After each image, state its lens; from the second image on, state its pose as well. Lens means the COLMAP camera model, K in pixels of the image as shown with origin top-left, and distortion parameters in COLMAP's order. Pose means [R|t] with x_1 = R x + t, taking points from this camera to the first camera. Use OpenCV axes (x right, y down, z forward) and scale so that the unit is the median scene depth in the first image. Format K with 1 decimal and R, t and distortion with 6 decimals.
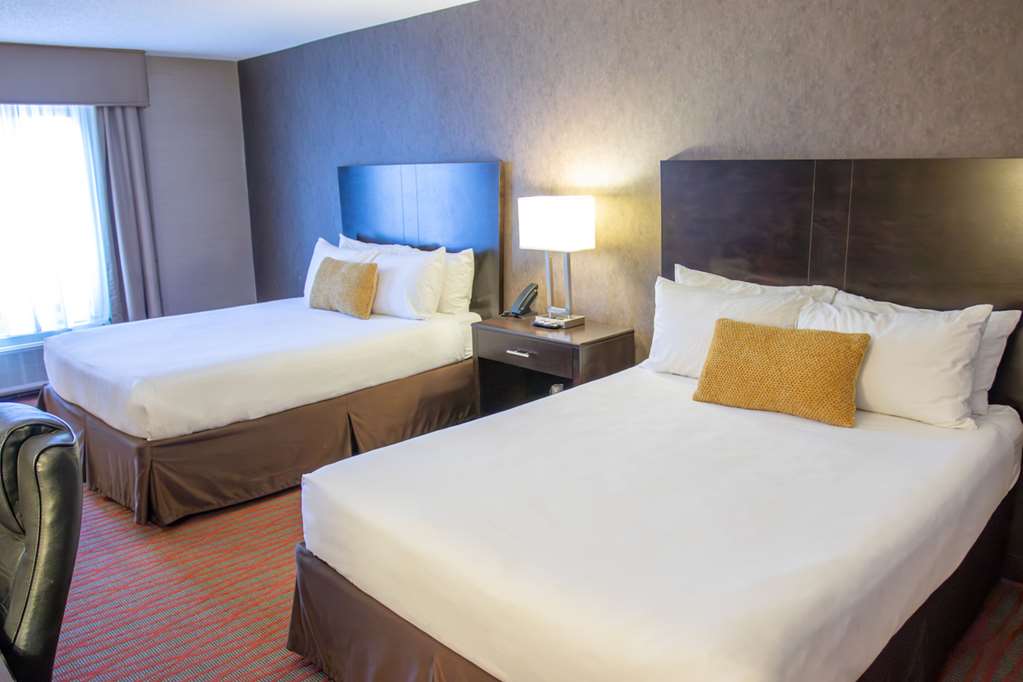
lens RADIAL K [[799.9, 0, 512.5], [0, 799.9, 355.4], [0, 0, 1]] dist [-0.090347, 0.050194]
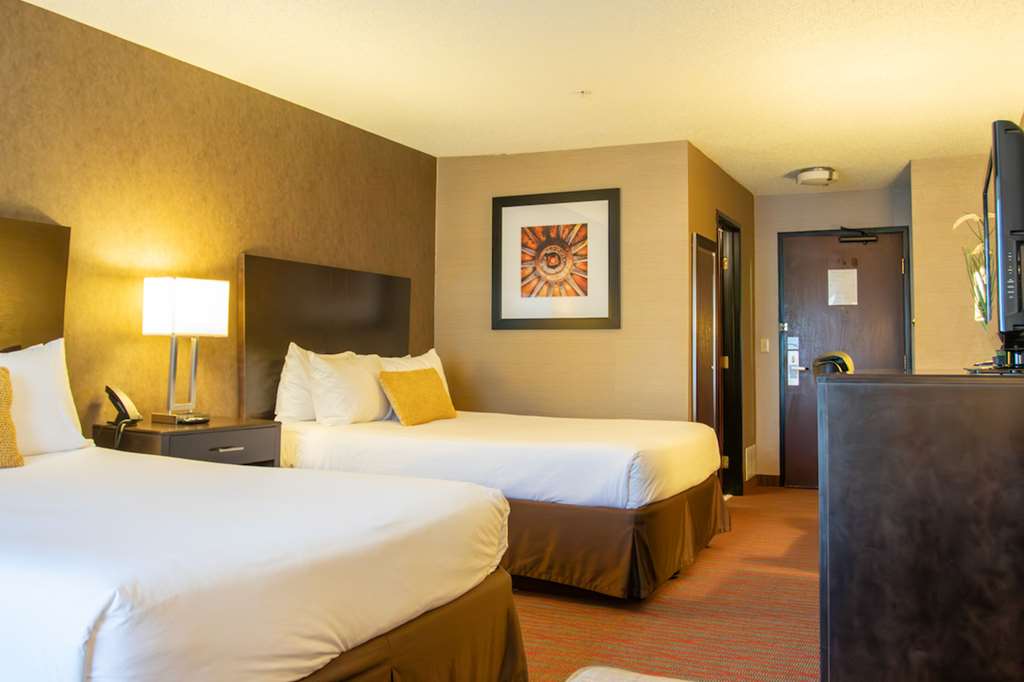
lens RADIAL K [[944.2, 0, 512.0], [0, 944.2, 341.0], [0, 0, 1]] dist [-0.095357, 0.003377]
pose [[-0.353317, 0.035238, 0.934840, -1.046733], [0.222784, 0.973710, 0.047497, -0.094982], [-0.908589, 0.225048, -0.351879, 1.031004]]
